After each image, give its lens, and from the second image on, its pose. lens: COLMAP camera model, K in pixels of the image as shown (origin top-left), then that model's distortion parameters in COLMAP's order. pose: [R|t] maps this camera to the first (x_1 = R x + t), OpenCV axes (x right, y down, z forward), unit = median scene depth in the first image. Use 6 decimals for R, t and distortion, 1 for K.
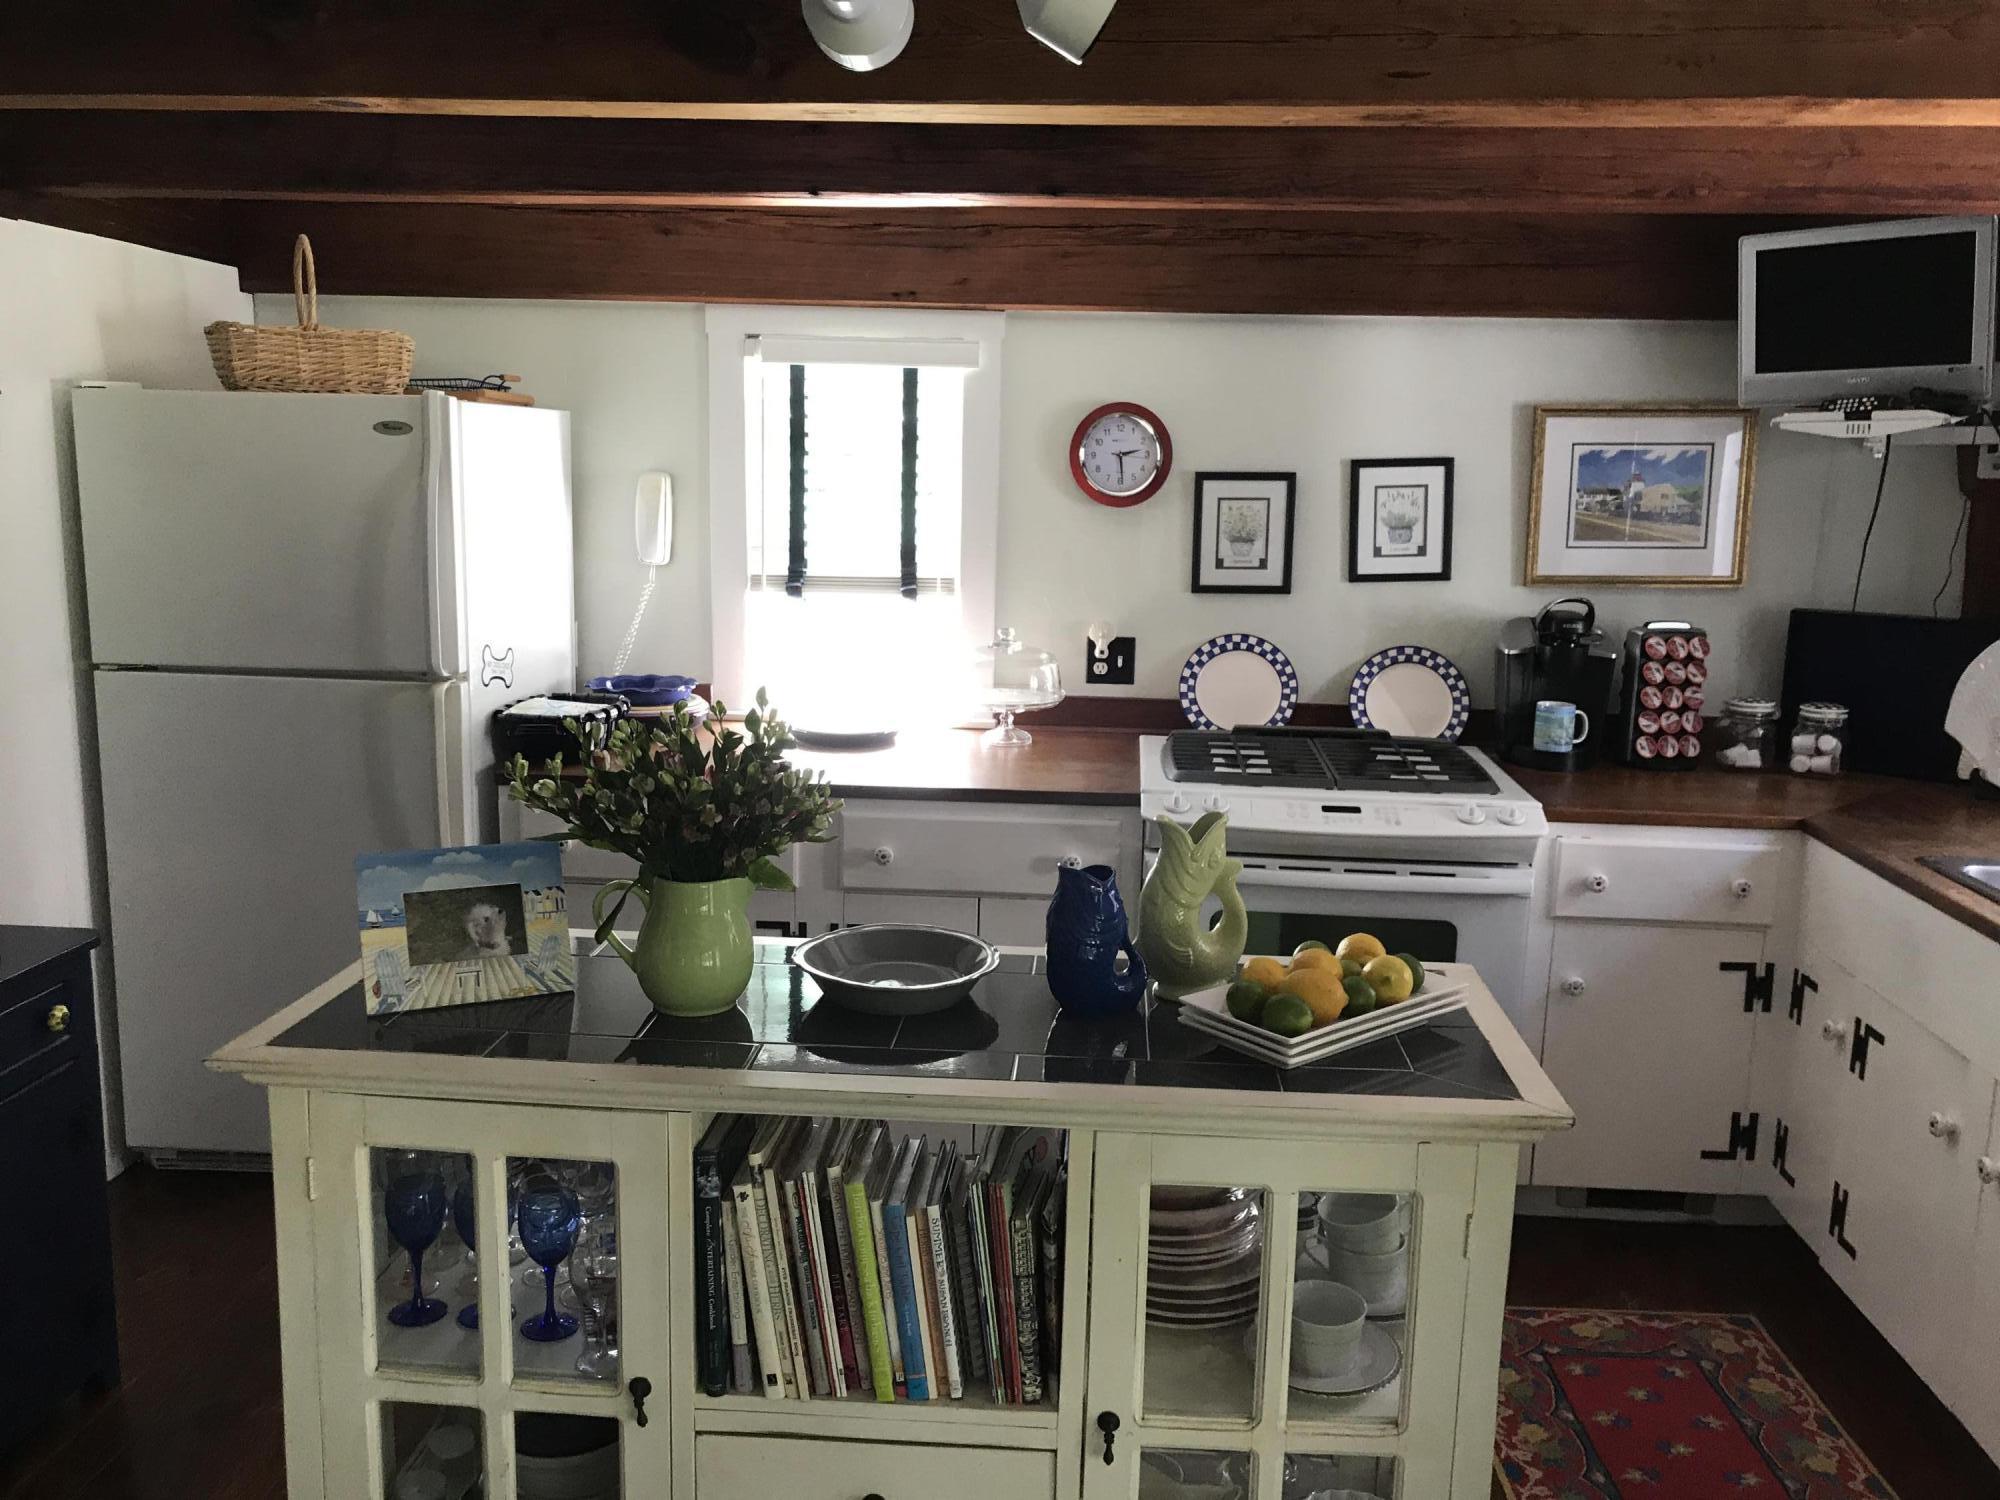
lens RADIAL K [[1644.5, 0, 1011.6], [0, 1644.5, 757.4], [0, 0, 1]] dist [-0.000166, 0.002447]
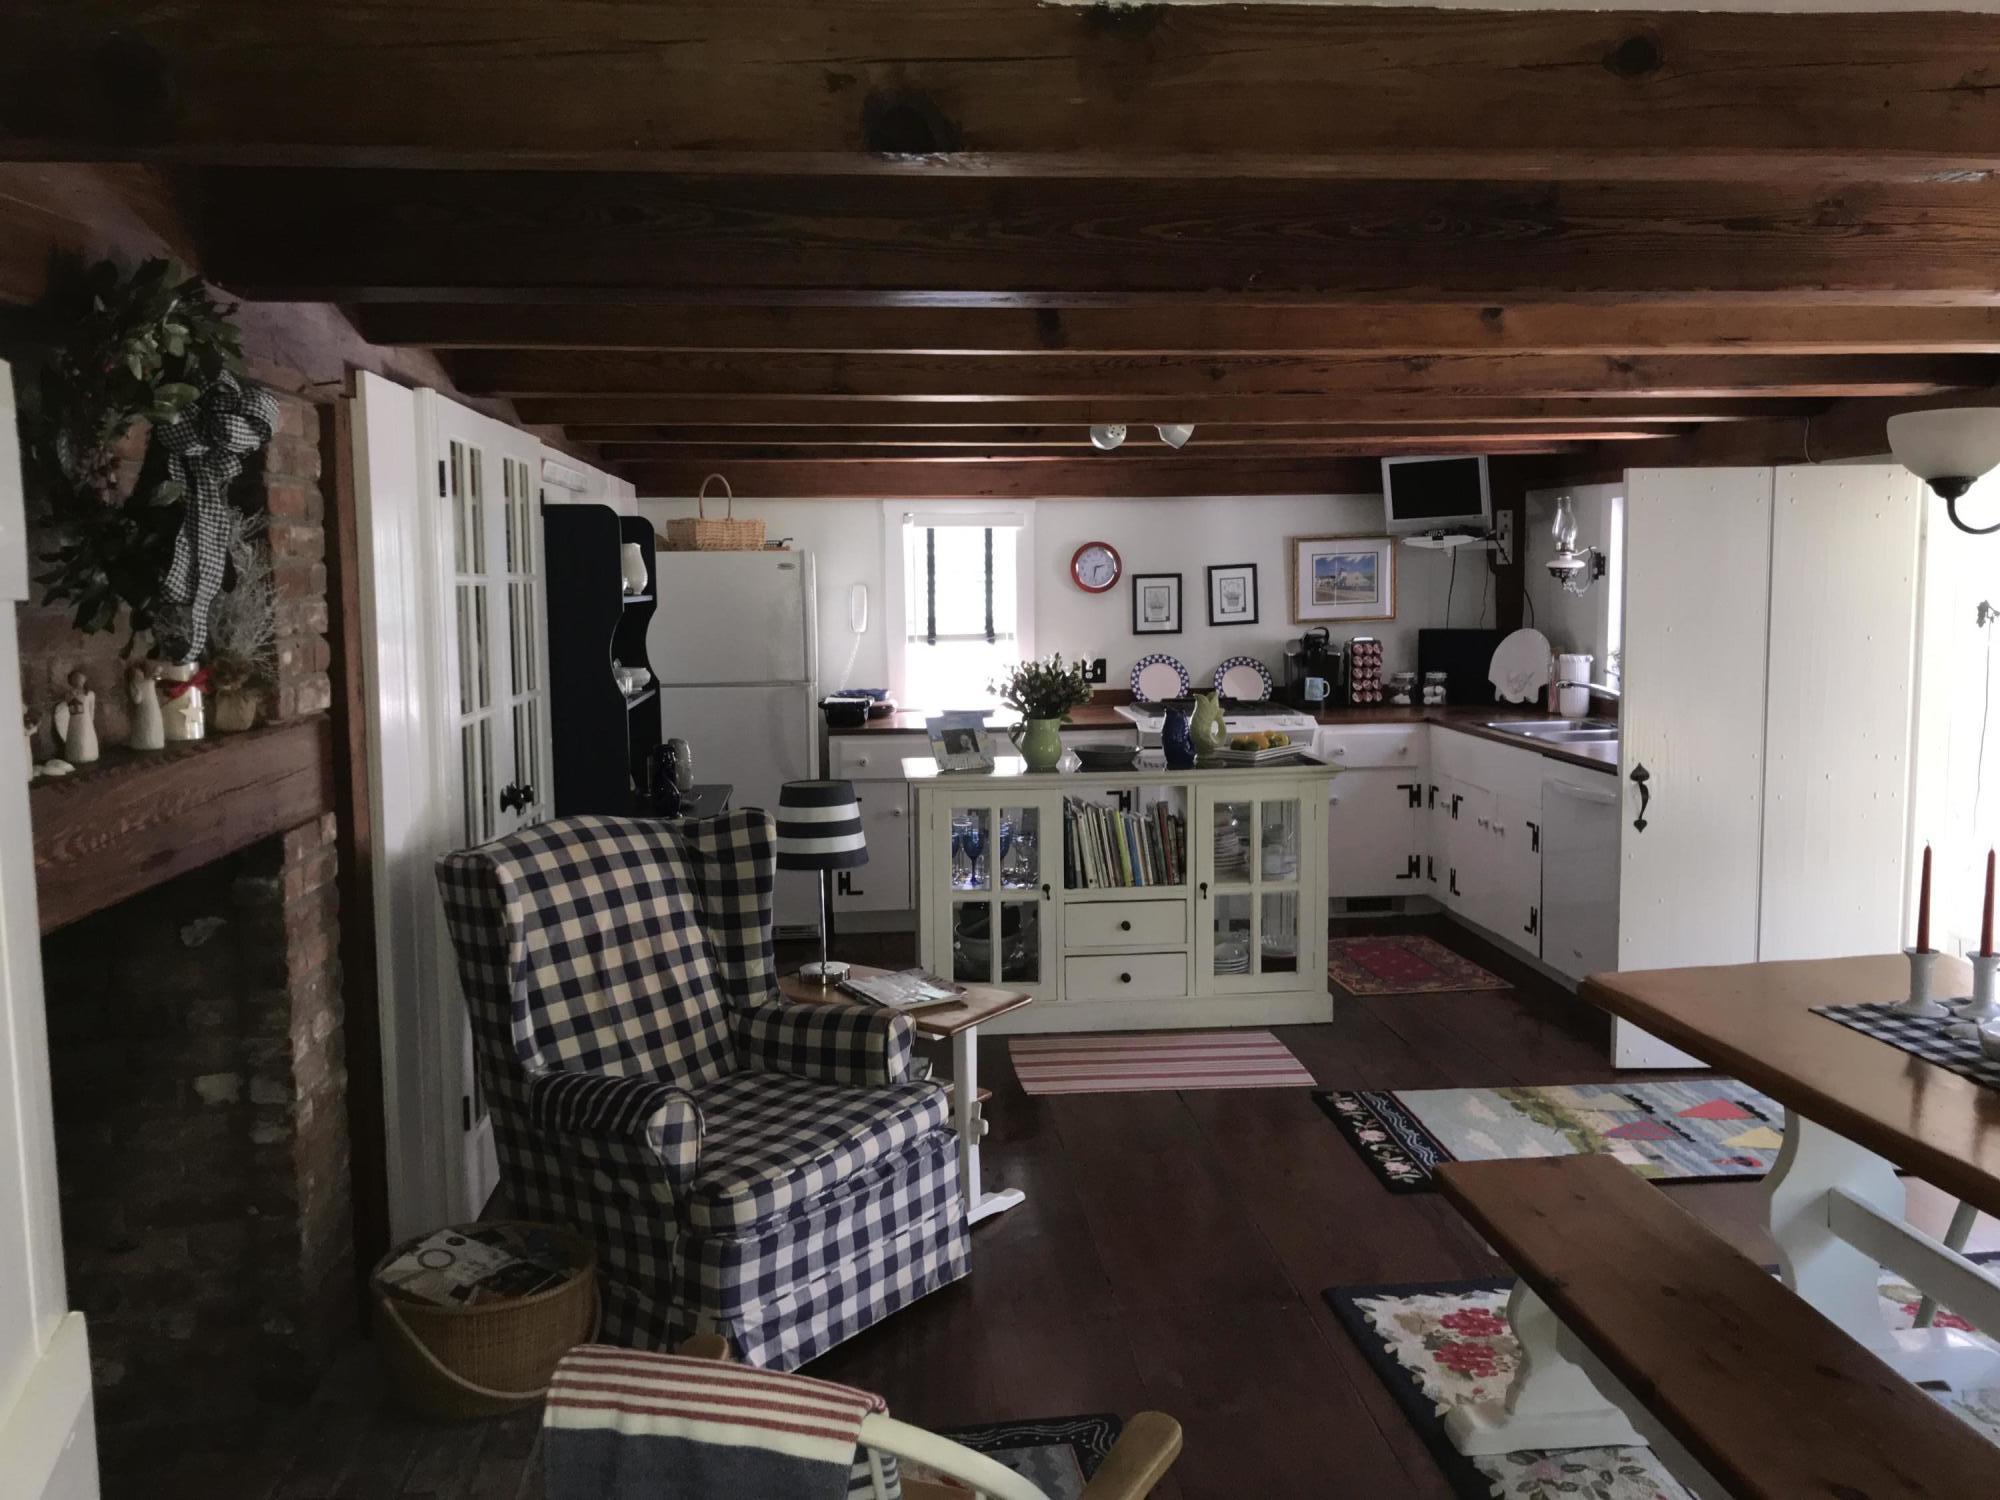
lens RADIAL K [[1606.6, 0, 1002.6], [0, 1606.6, 739.7], [0, 0, 1]] dist [0.083302, -0.135854]
pose [[0.986608, -0.049855, 0.155302, -0.374509], [0.061393, 0.995627, -0.070406, 0.161898], [-0.151112, 0.078998, 0.985355, -0.933261]]
